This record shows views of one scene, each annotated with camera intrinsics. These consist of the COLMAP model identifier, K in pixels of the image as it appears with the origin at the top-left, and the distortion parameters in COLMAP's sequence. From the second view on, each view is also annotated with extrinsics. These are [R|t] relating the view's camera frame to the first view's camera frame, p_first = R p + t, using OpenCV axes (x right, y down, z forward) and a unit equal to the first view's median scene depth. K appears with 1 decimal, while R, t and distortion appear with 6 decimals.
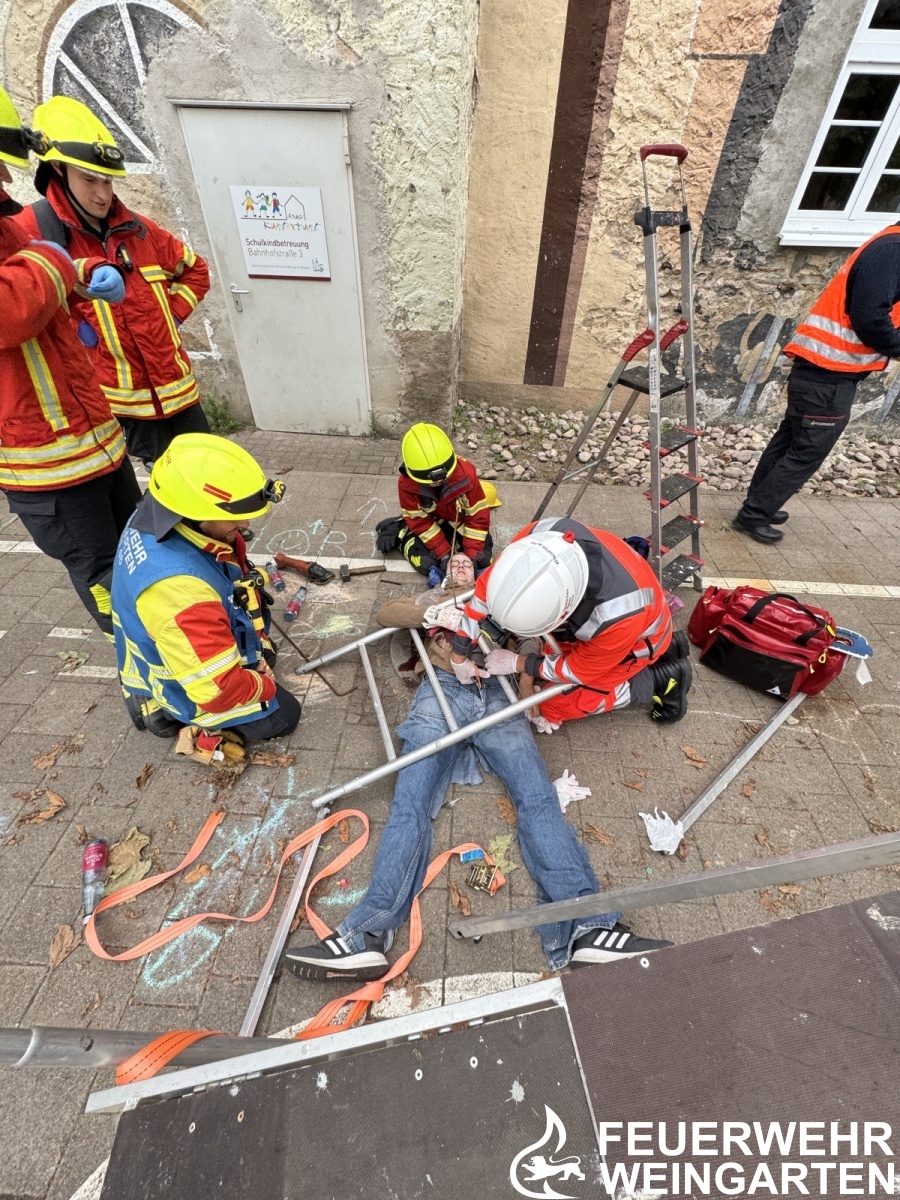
lens RADIAL K [[482.5, 0, 447.0], [0, 482.5, 591.0], [0, 0, 1]] dist [0.007145, -0.000828]
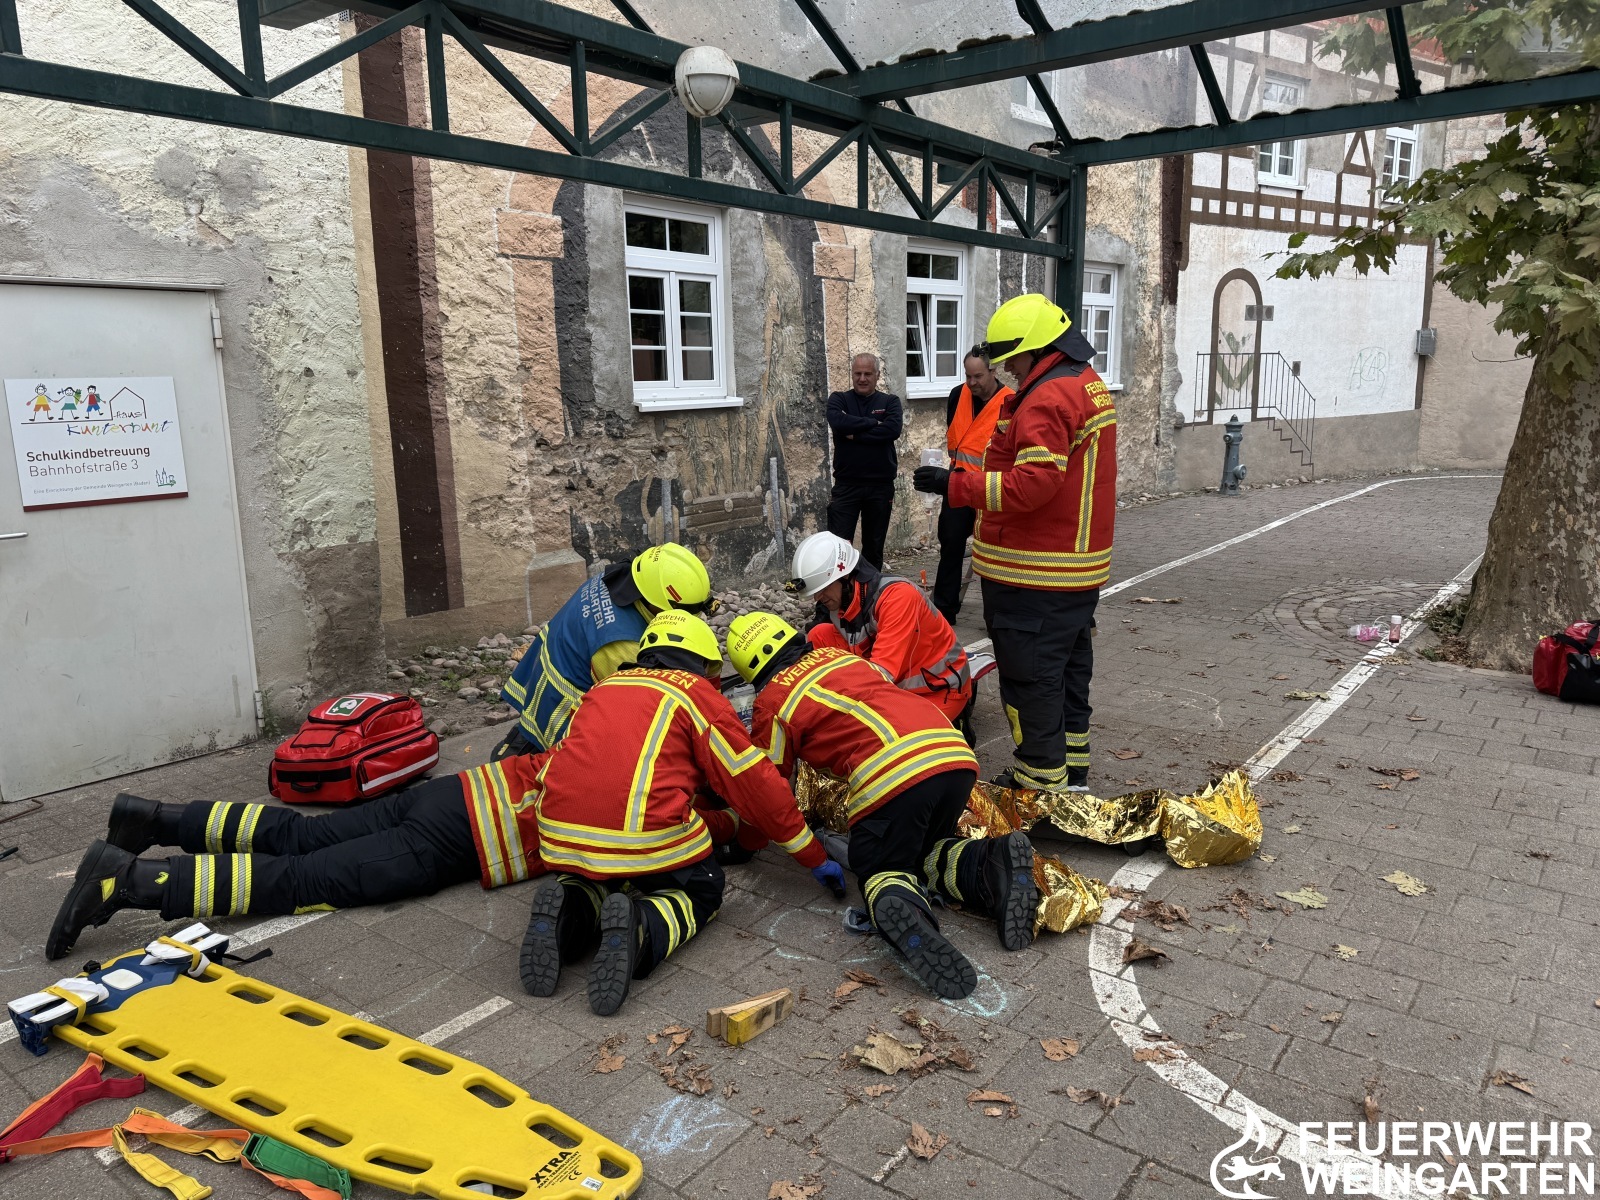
lens RADIAL K [[1103.1, 0, 800.0], [0, 1103.1, 600.0], [0, 0, 1]] dist [0.007109, -0.004847]
pose [[0.583260, -0.195022, 0.788526, -0.915010], [0.547666, 0.811337, -0.204436, 0.164318], [-0.599891, 0.551089, 0.580028, -0.186942]]
